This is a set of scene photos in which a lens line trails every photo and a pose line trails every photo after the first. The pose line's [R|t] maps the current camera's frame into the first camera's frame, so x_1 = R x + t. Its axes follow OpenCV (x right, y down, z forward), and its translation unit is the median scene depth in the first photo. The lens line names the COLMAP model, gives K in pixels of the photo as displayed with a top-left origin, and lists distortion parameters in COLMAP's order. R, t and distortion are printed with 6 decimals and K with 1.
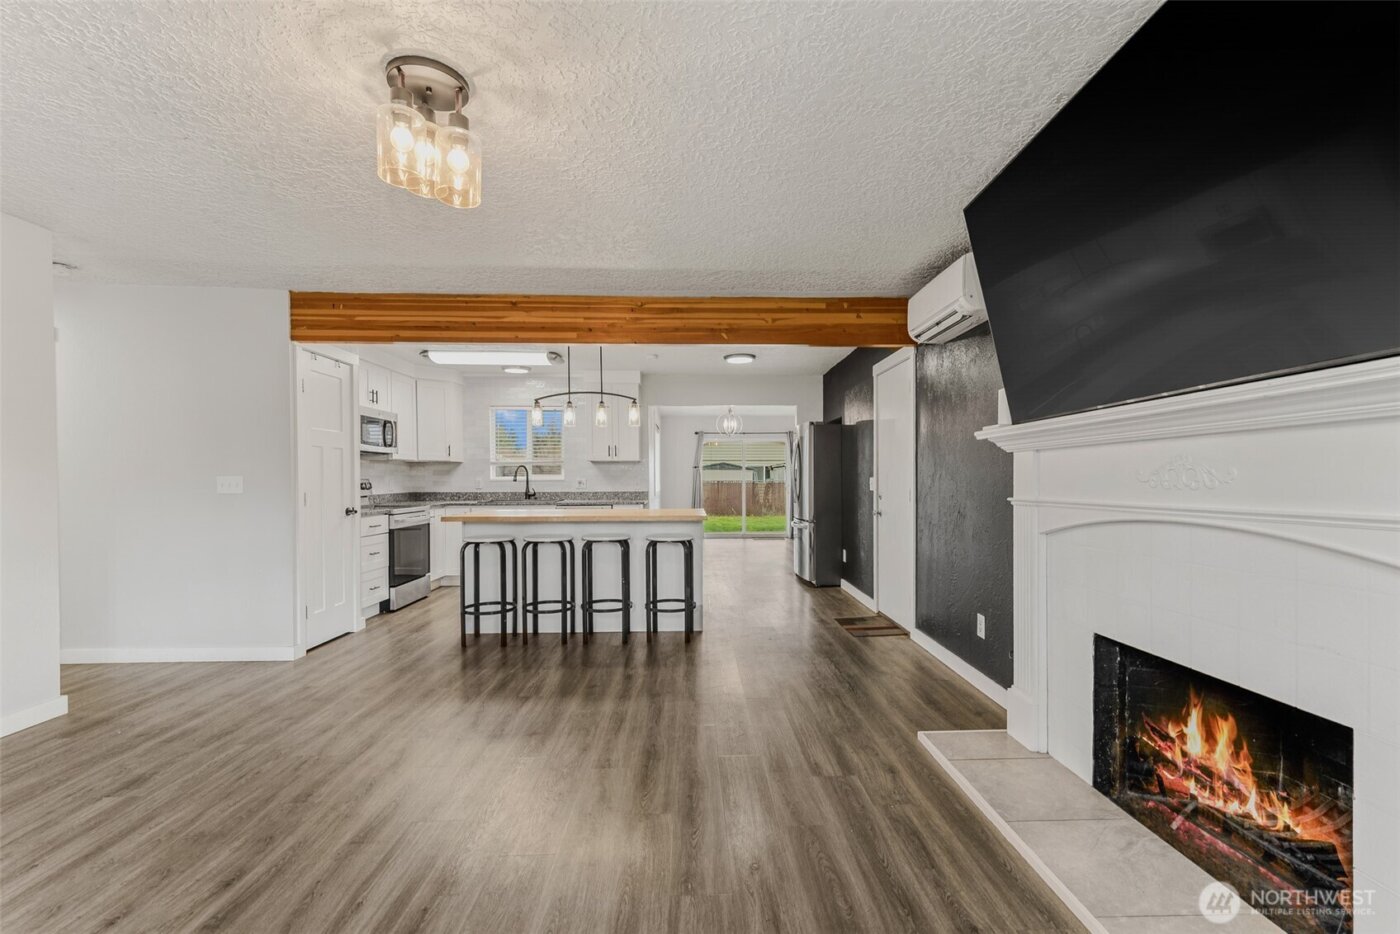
lens RADIAL K [[614.8, 0, 707.6], [0, 614.8, 479.0], [0, 0, 1]] dist [0.011152, -0.000279]
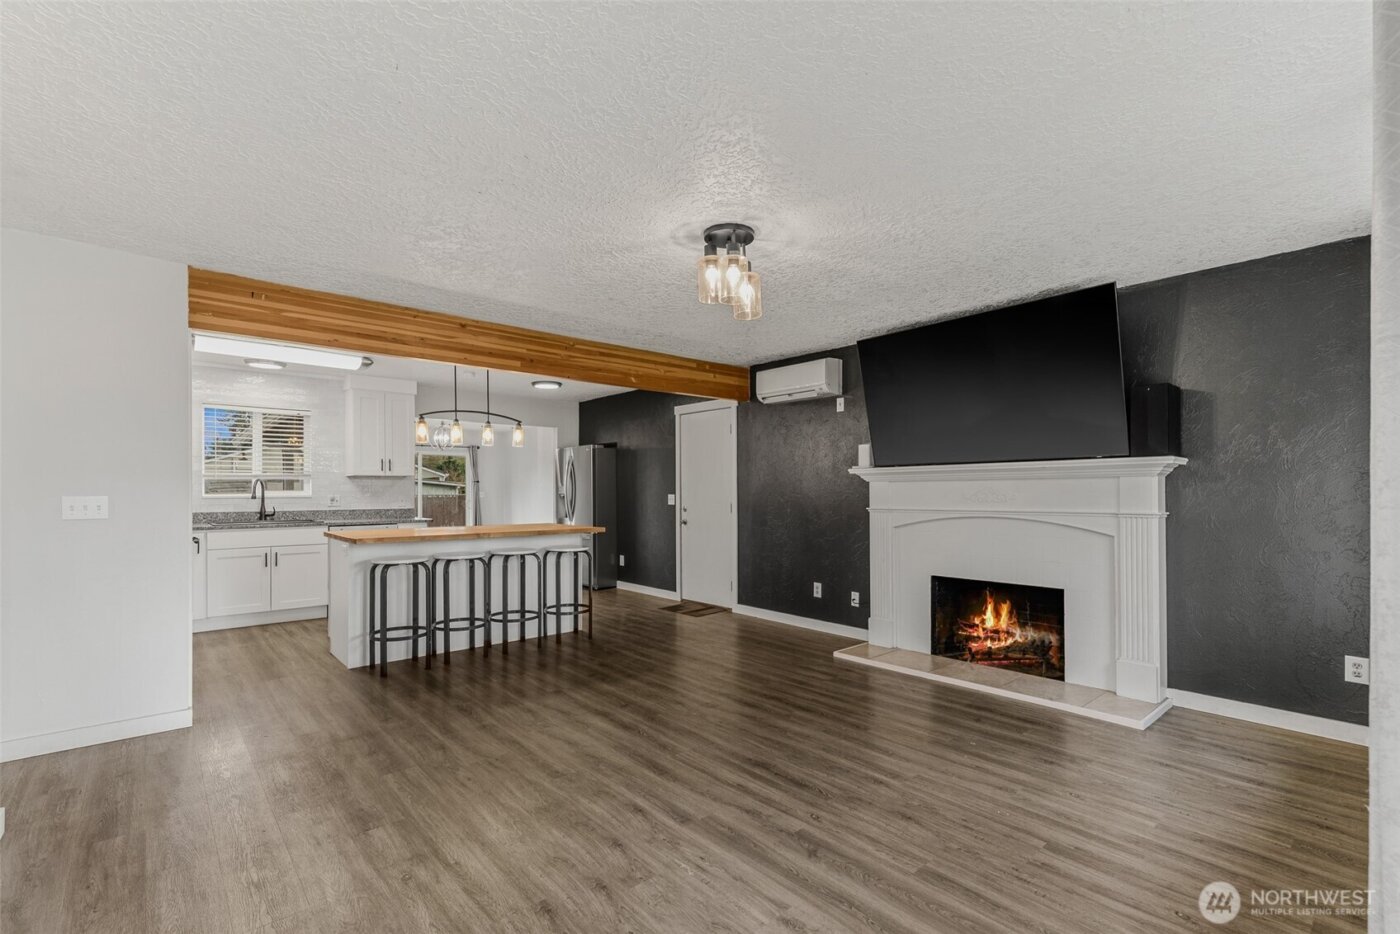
lens RADIAL K [[630.7, 0, 701.6], [0, 630.7, 472.1], [0, 0, 1]] dist [0.009556, 0.000139]
pose [[0.777980, 0.020864, 0.627943, -0.652439], [-0.000656, 0.999475, -0.032397, -0.007969], [-0.628289, 0.024792, 0.777585, -0.058848]]
